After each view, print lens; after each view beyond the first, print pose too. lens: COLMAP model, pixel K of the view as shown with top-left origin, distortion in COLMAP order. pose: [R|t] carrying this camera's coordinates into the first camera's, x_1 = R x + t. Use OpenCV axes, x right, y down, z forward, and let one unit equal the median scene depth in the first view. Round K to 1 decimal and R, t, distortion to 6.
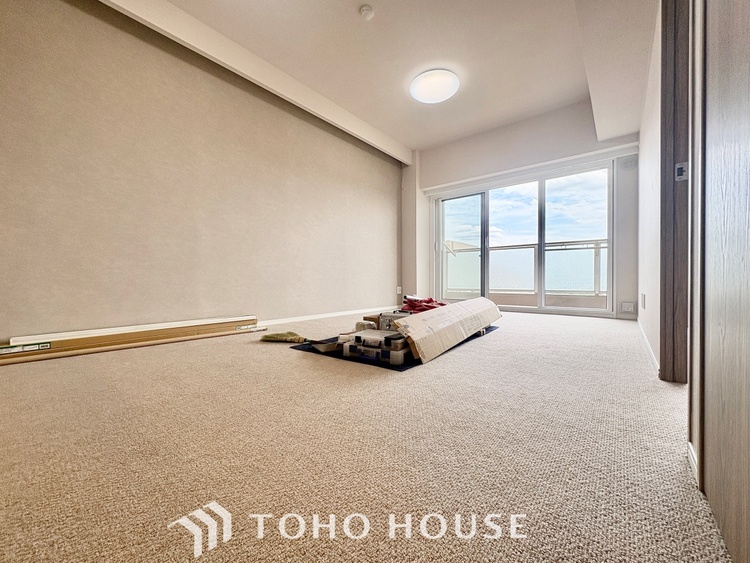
lens RADIAL K [[300.5, 0, 372.8], [0, 300.5, 280.5], [0, 0, 1]] dist [0.002369, -0.000245]
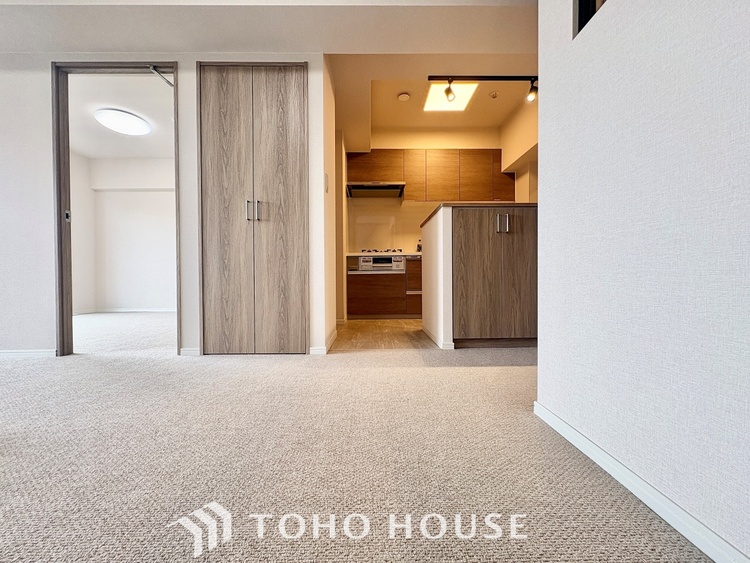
lens RADIAL K [[300.5, 0, 375.1], [0, 300.5, 281.8], [0, 0, 1]] dist [0.002369, -0.000245]
pose [[-0.656348, -0.001628, 0.754456, -0.788337], [0.012461, 0.999838, 0.012998, -0.014617], [-0.754355, 0.017933, -0.656221, 0.565553]]
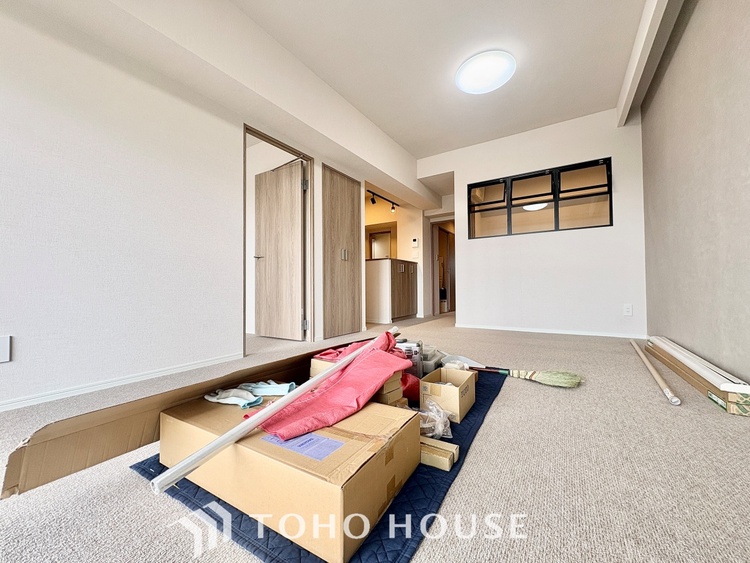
lens RADIAL K [[300.5, 0, 373.7], [0, 300.5, 282.4], [0, 0, 1]] dist [0.002369, -0.000245]
pose [[-0.990205, 0.004548, -0.139545, 0.318150], [0.005955, 0.999936, -0.009667, -0.059669], [0.139492, -0.010404, -0.990169, 2.027461]]
